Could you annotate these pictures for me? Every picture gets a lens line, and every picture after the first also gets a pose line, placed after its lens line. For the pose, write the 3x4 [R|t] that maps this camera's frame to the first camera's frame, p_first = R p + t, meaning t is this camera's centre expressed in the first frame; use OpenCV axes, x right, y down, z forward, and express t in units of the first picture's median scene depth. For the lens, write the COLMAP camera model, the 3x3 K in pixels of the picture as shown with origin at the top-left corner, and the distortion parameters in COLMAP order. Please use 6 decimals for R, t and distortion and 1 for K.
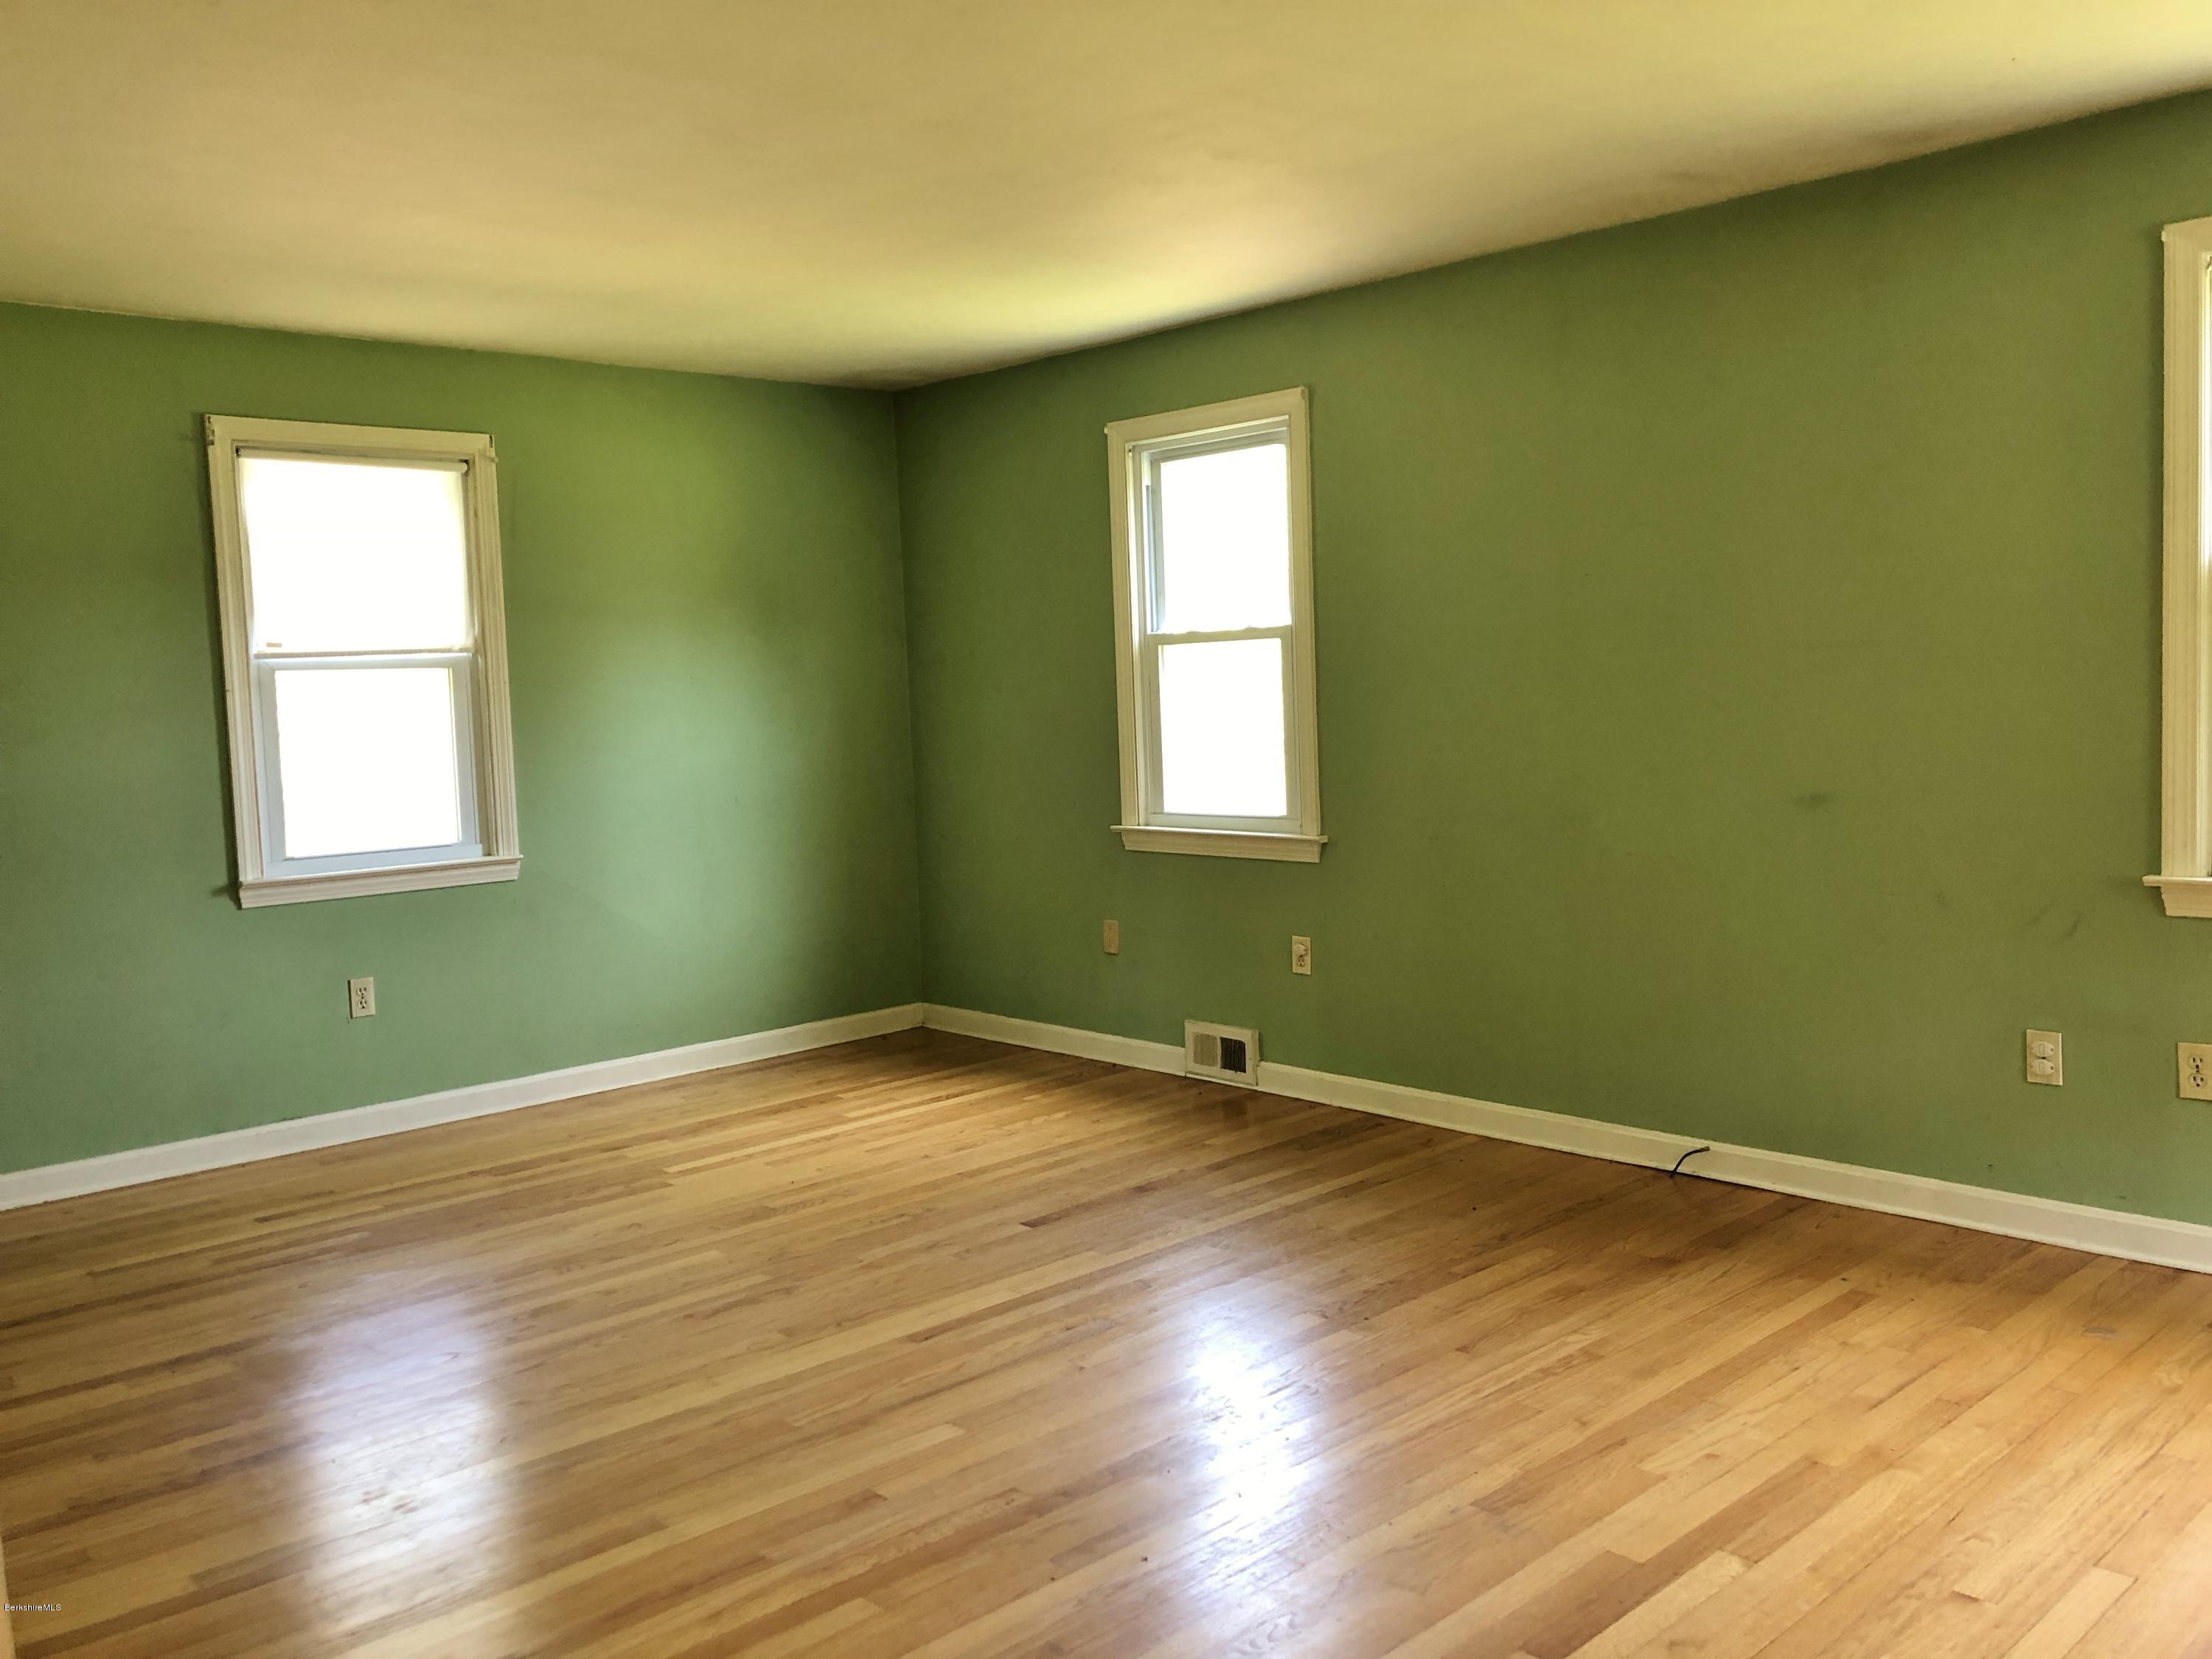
lens RADIAL K [[1818.0, 0, 1106.0], [0, 1818.0, 829.5], [0, 0, 1]] dist [0.002355, 0.000464]
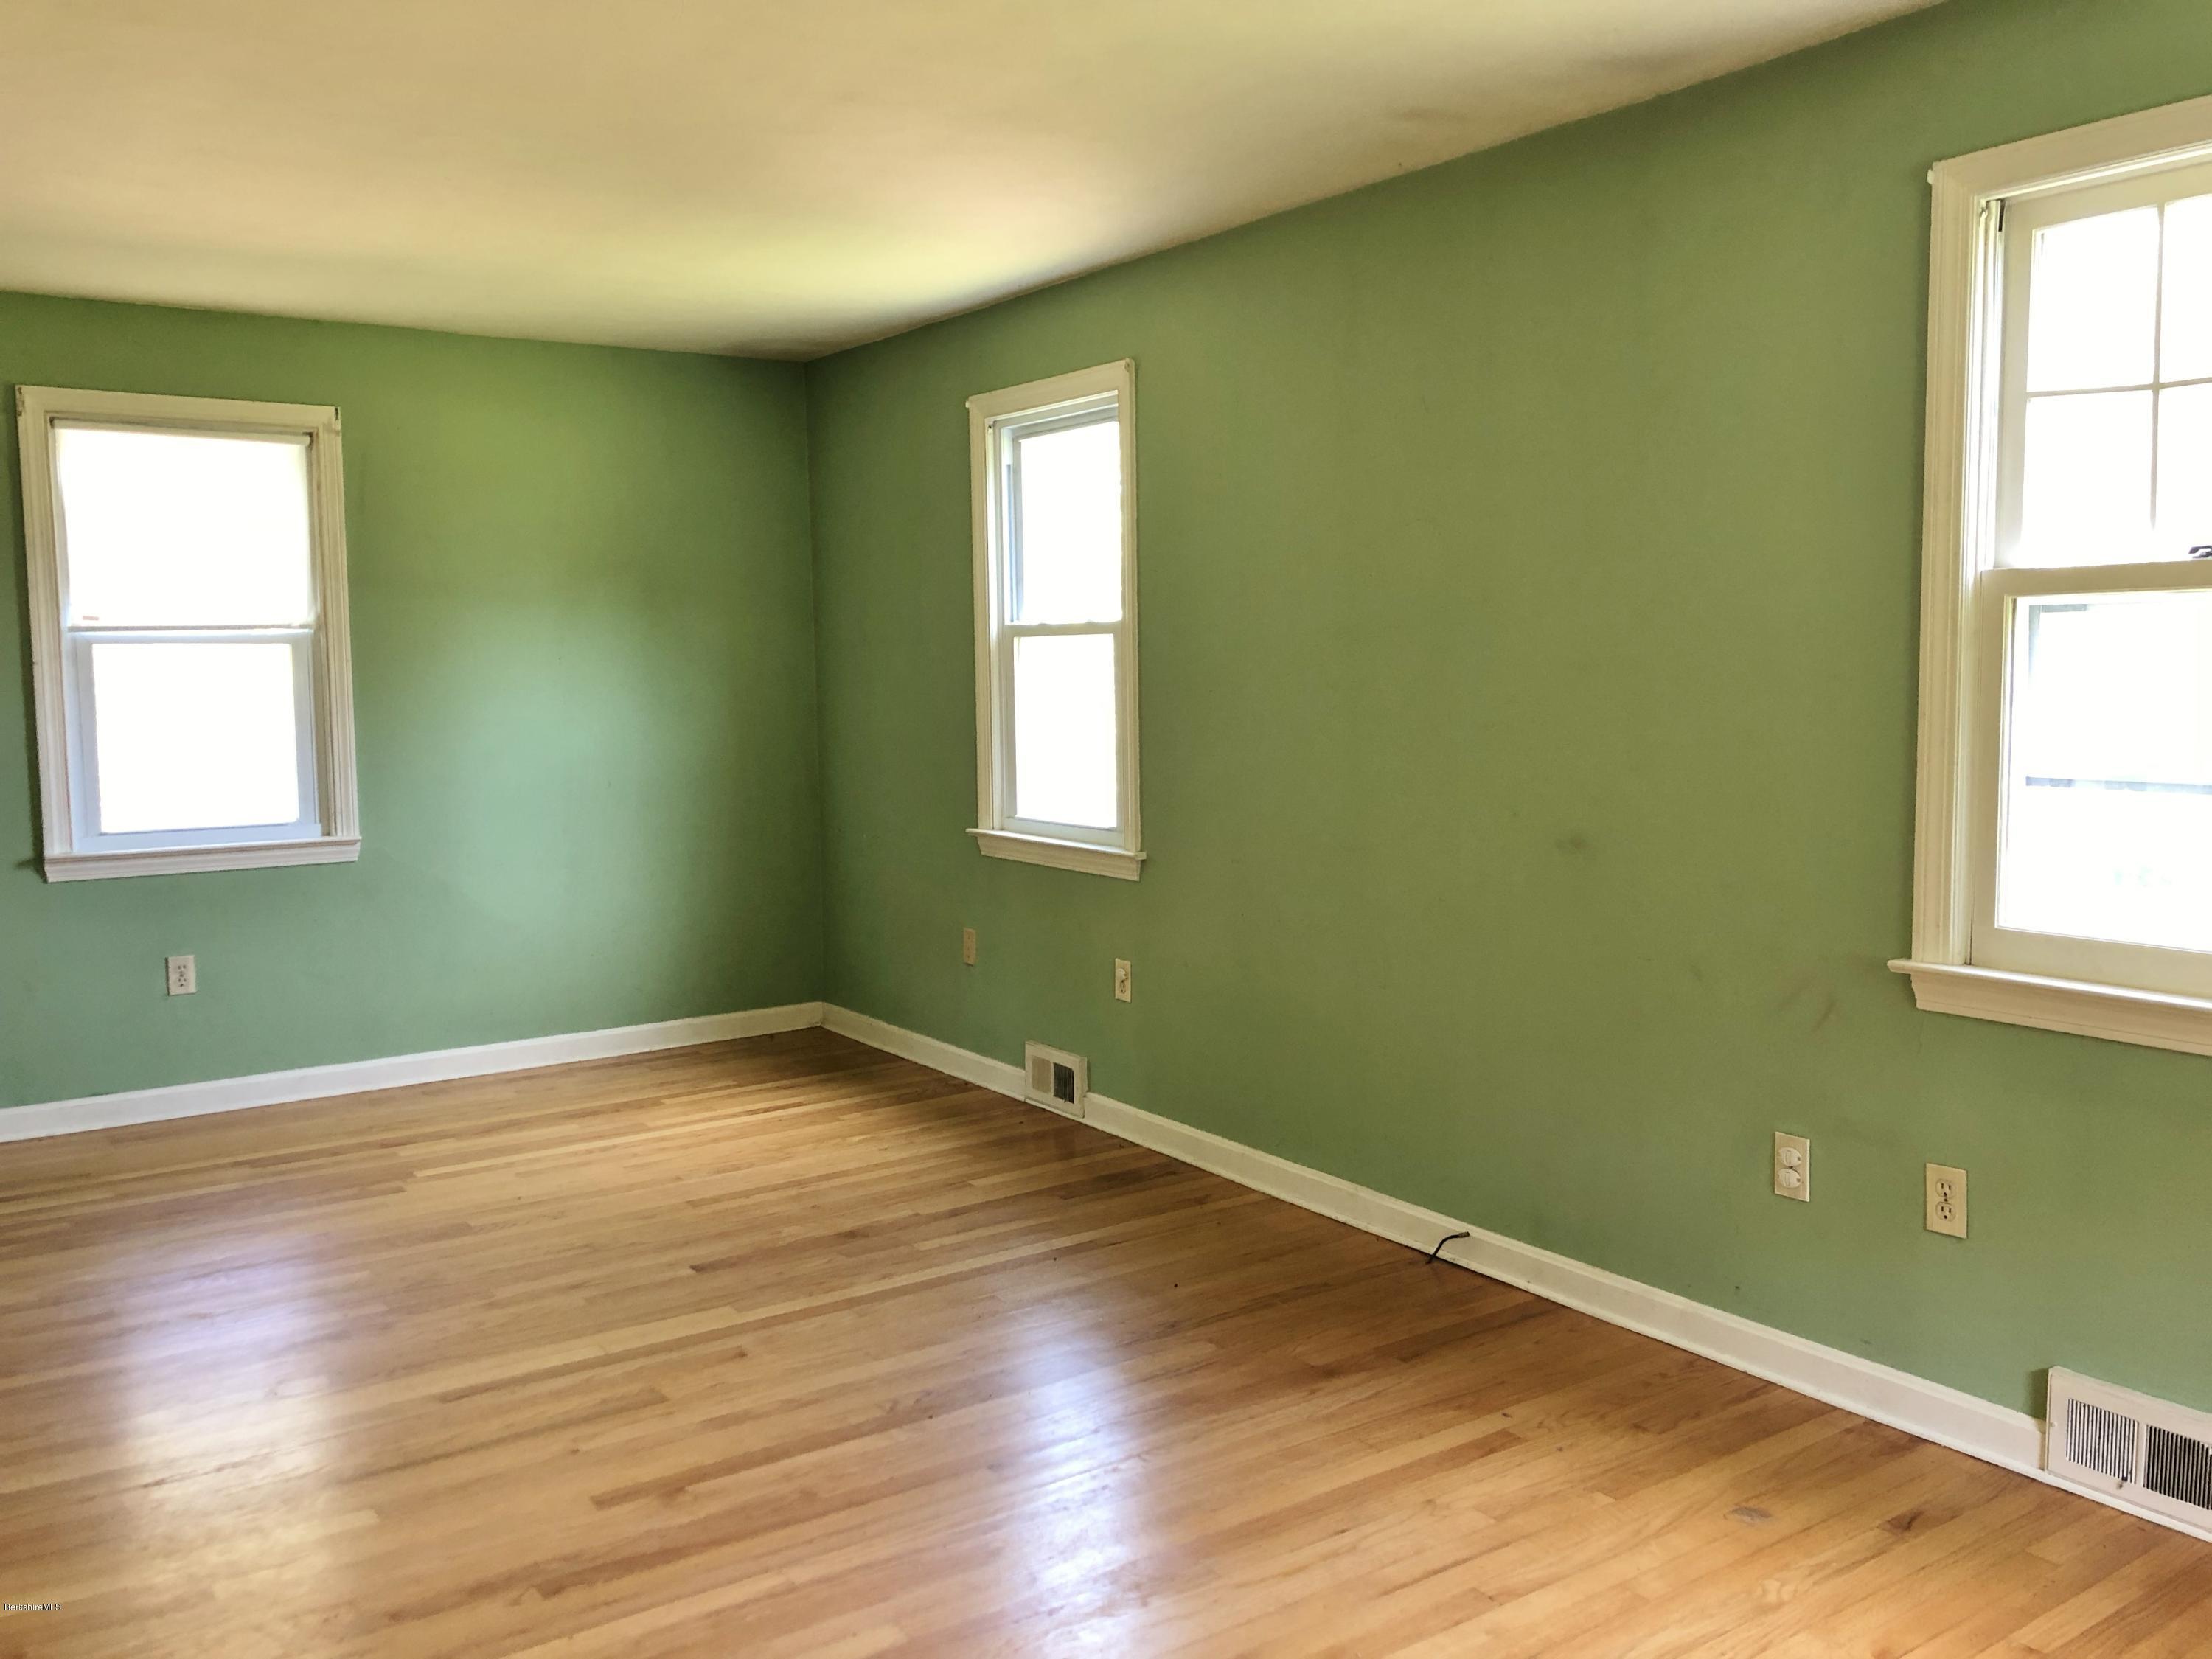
lens RADIAL K [[1818.0, 0, 1106.0], [0, 1818.0, 829.5], [0, 0, 1]] dist [0.002355, 0.000464]
pose [[0.988879, 0.038706, -0.143595, 0.230924], [-0.036202, 0.999144, 0.020012, -0.025404], [0.144246, -0.014591, 0.989434, 0.093254]]
